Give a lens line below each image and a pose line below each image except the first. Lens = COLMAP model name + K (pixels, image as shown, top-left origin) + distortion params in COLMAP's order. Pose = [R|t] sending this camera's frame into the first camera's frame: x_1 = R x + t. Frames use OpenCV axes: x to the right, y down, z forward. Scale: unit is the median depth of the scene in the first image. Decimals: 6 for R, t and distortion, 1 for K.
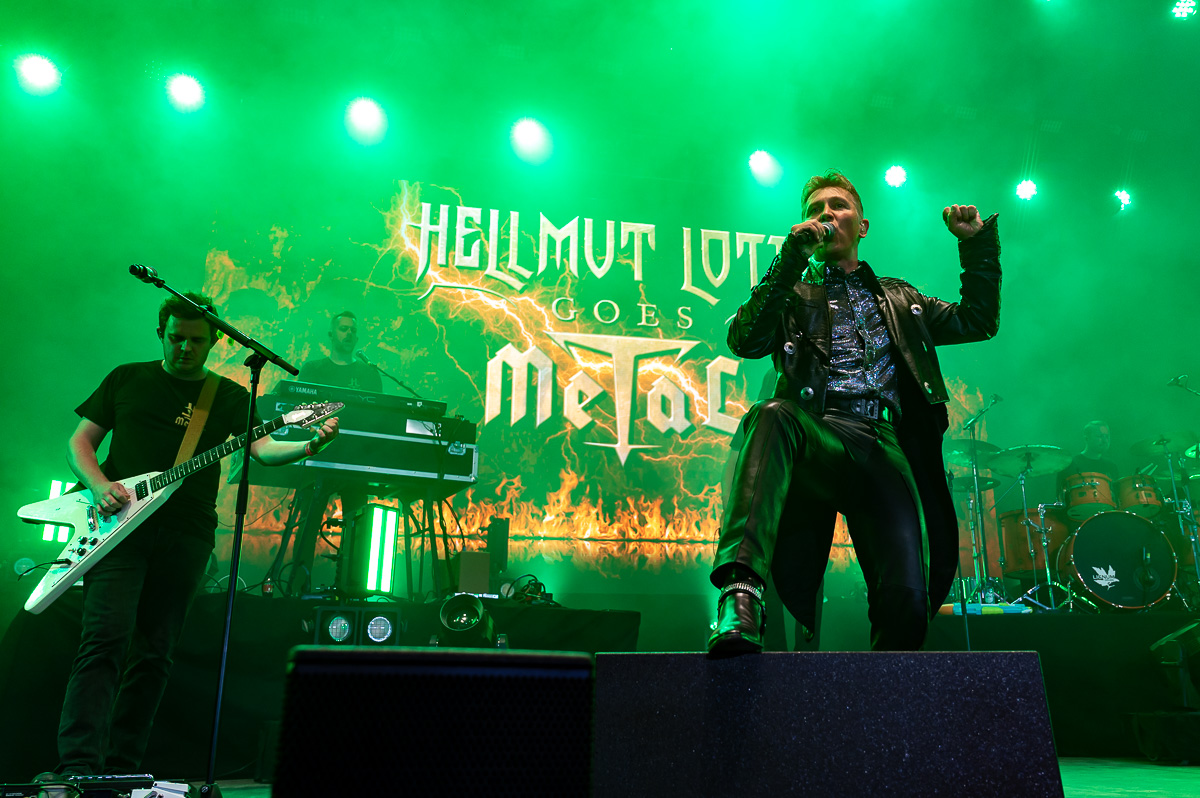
lens RADIAL K [[994.1, 0, 613.4], [0, 994.1, 394.4], [0, 0, 1]] dist [0.056319, -0.000386]
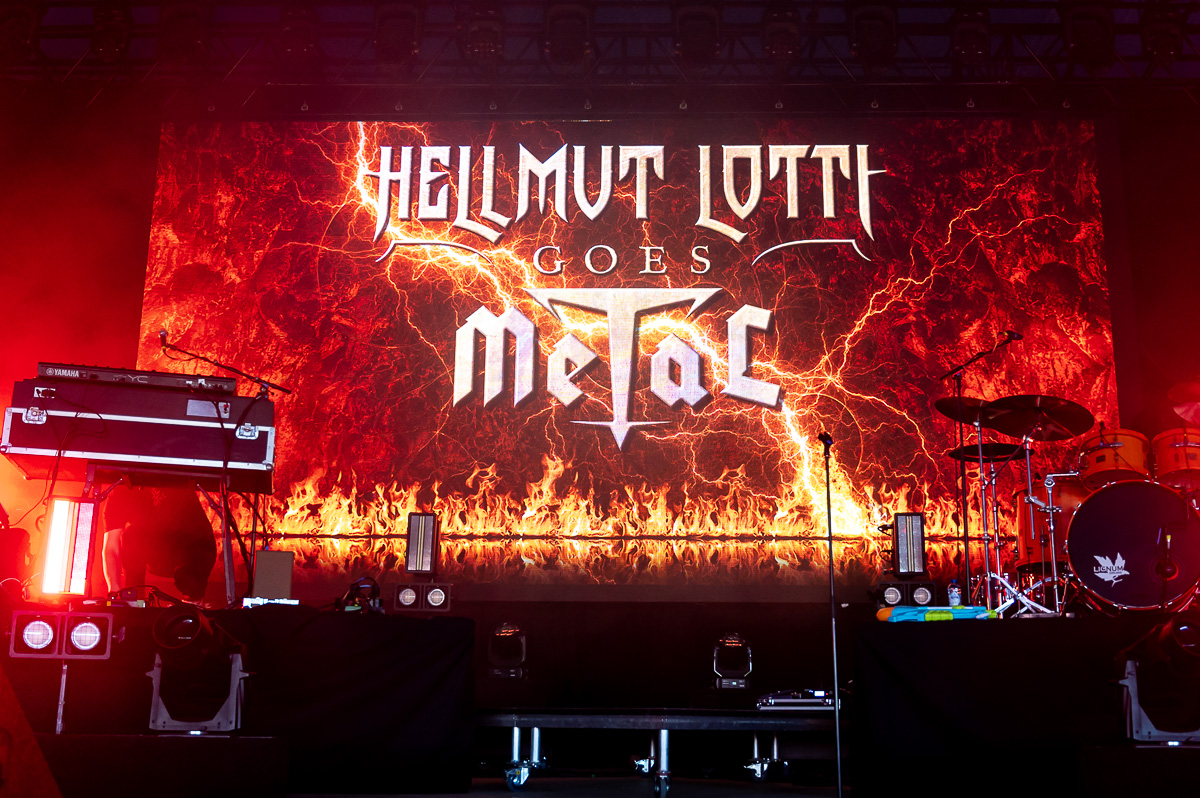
lens RADIAL K [[1185.6, 0, 632.8], [0, 1185.6, 452.4], [0, 0, 1]] dist [-0.003637, 0.000000]
pose [[0.972246, -0.036808, -0.231049, 0.239428], [0.052906, 0.996555, 0.063870, 0.013578], [0.227902, -0.074321, 0.970843, 0.053040]]
